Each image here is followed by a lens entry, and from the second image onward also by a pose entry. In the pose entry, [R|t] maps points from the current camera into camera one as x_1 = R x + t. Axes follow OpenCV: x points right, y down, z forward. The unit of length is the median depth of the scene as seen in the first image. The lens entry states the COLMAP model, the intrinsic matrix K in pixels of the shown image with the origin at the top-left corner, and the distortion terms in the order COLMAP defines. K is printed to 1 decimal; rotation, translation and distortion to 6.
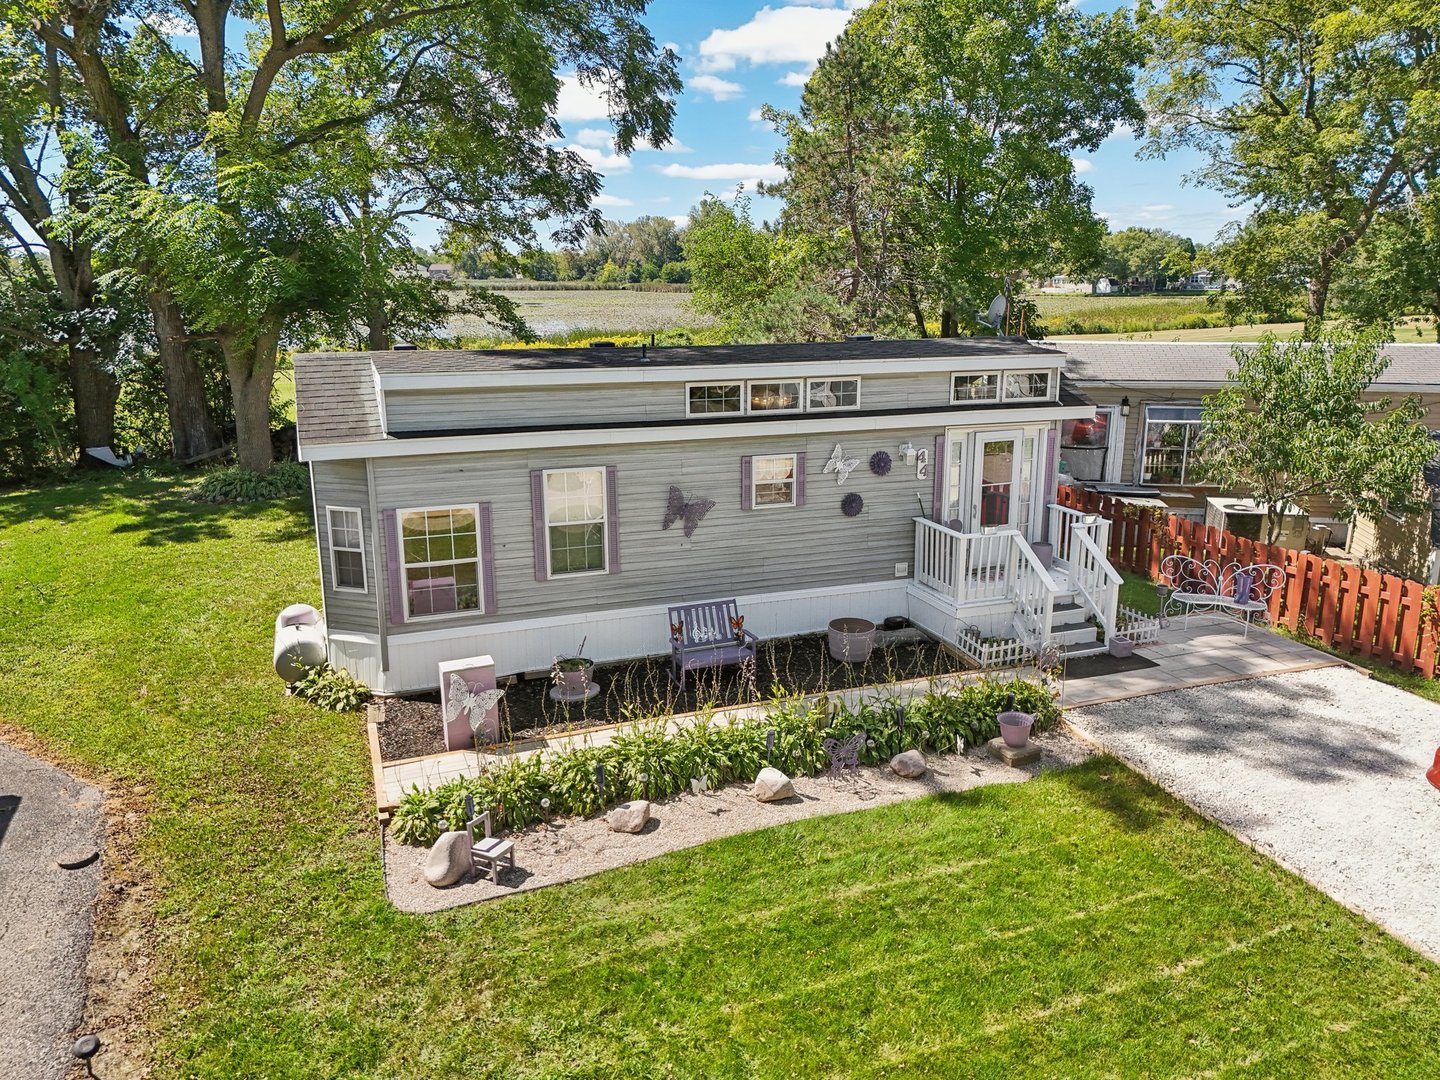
lens RADIAL K [[1015.4, 0, 720.0], [0, 1015.4, 540.0], [0, 0, 1]] dist [0.003604, 0.002223]
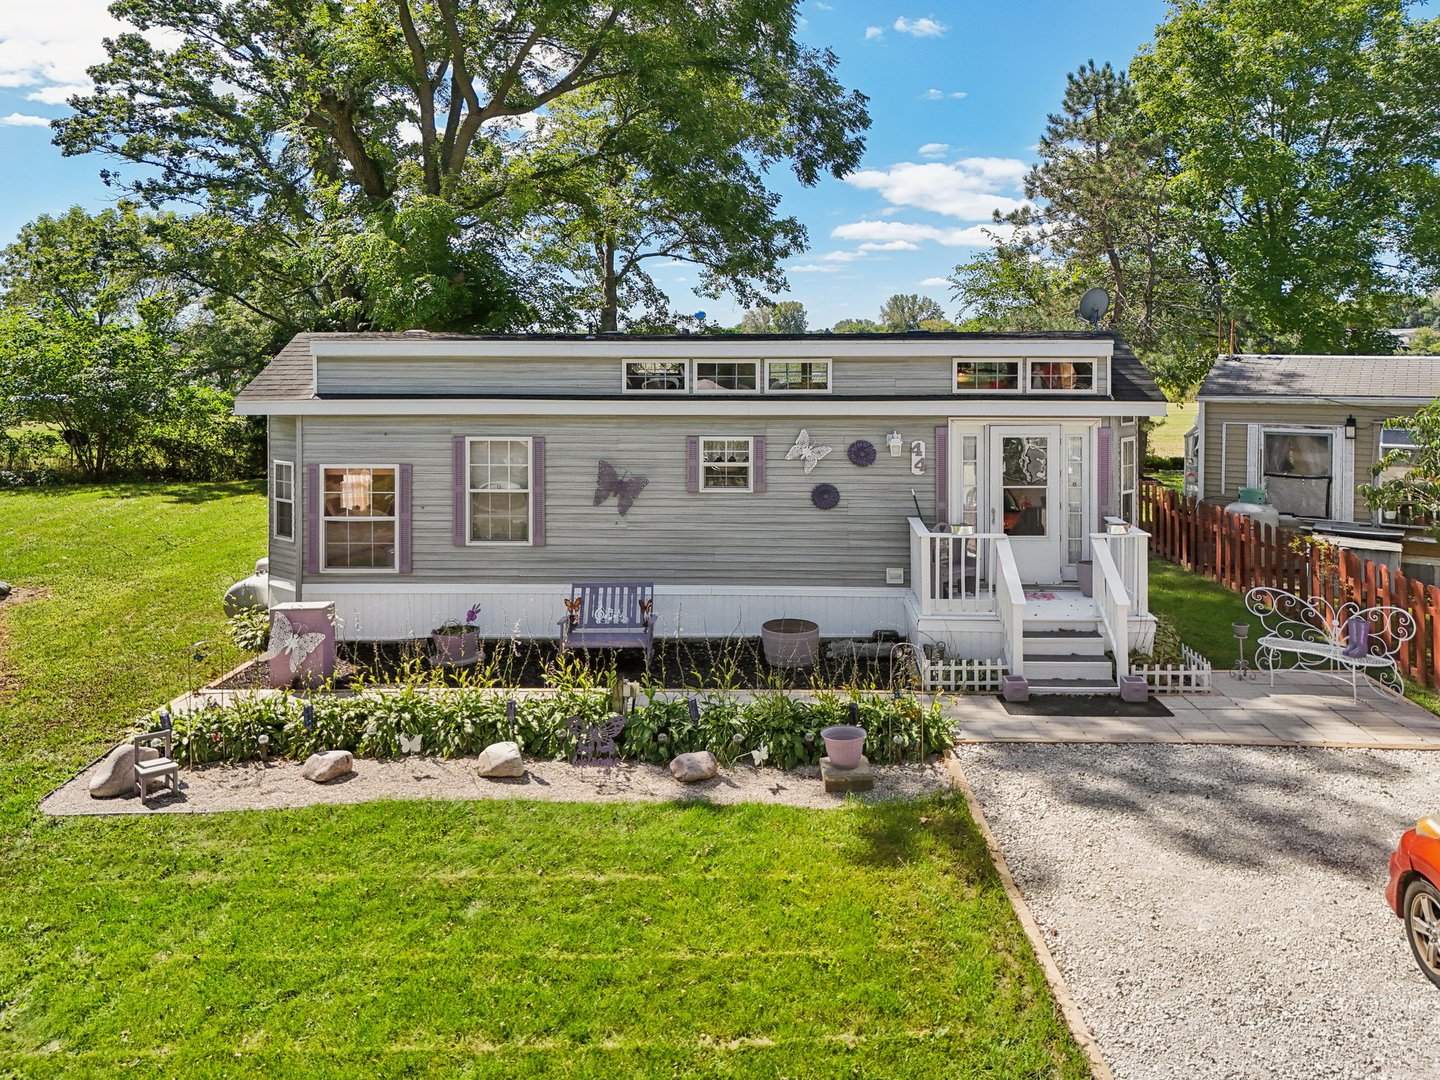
lens RADIAL K [[1016.0, 0, 720.0], [0, 1016.0, 357.2], [0, 0, 1]] dist [0.011196, 0.001401]
pose [[0.934491, -0.005795, -0.355940, 0.413156], [-0.074713, 0.974406, -0.212017, 0.050021], [0.348059, 0.224721, 0.910140, 0.112531]]
